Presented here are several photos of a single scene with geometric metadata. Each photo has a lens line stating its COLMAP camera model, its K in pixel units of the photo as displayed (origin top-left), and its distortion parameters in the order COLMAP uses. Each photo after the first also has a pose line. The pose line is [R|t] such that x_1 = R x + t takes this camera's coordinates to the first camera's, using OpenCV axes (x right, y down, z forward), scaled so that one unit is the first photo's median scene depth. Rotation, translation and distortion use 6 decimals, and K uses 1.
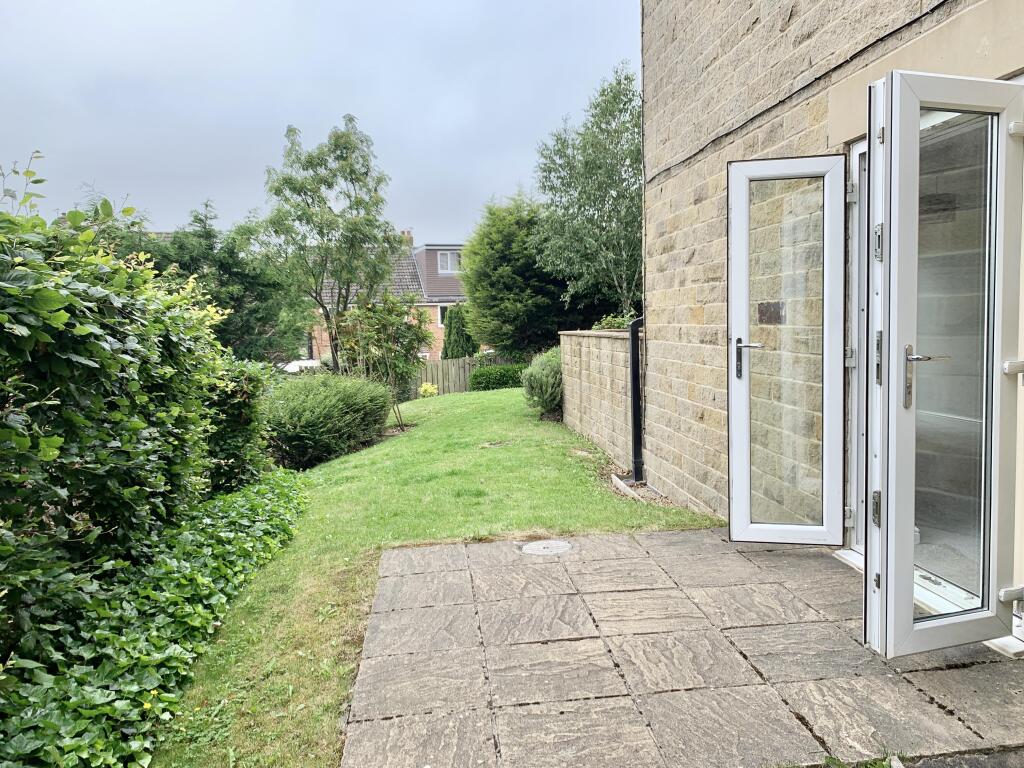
lens RADIAL K [[784.6, 0, 511.5], [0, 784.6, 383.7], [0, 0, 1]] dist [0.007097, -0.007901]
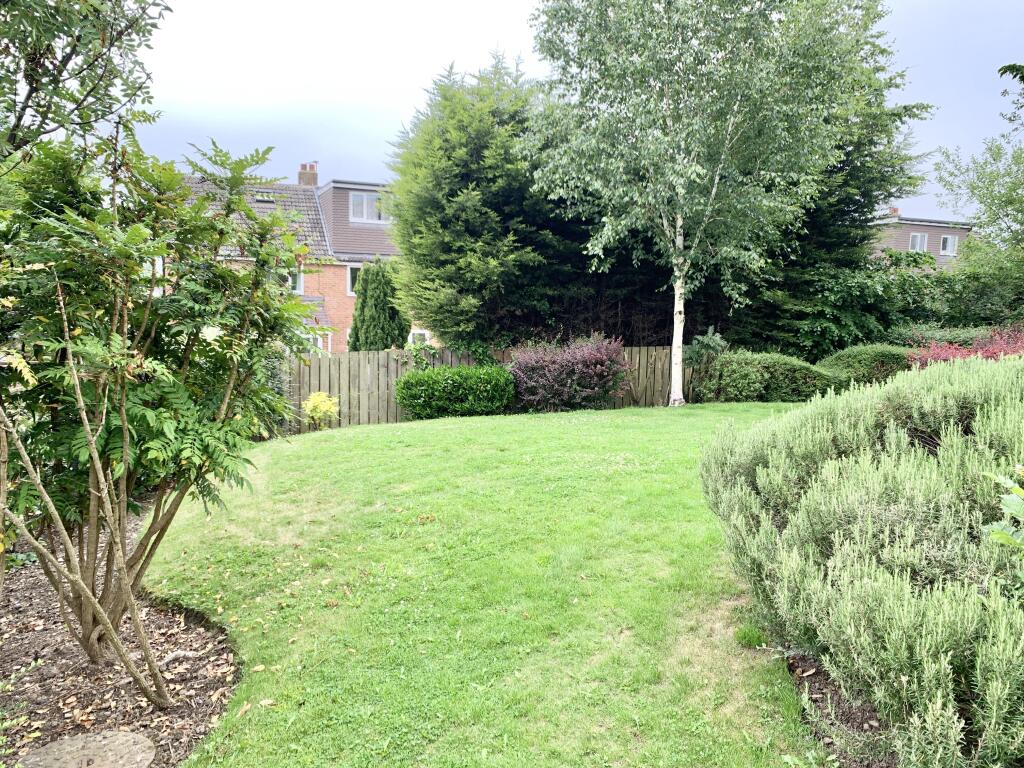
lens RADIAL K [[784.6, 0, 511.8], [0, 784.6, 386.0], [0, 0, 1]] dist [0.007097, -0.007901]
pose [[0.992544, 0.039762, 0.115219, -0.036780], [-0.043600, 0.998568, 0.030986, -0.029251], [-0.113822, -0.035779, 0.992857, 0.431156]]
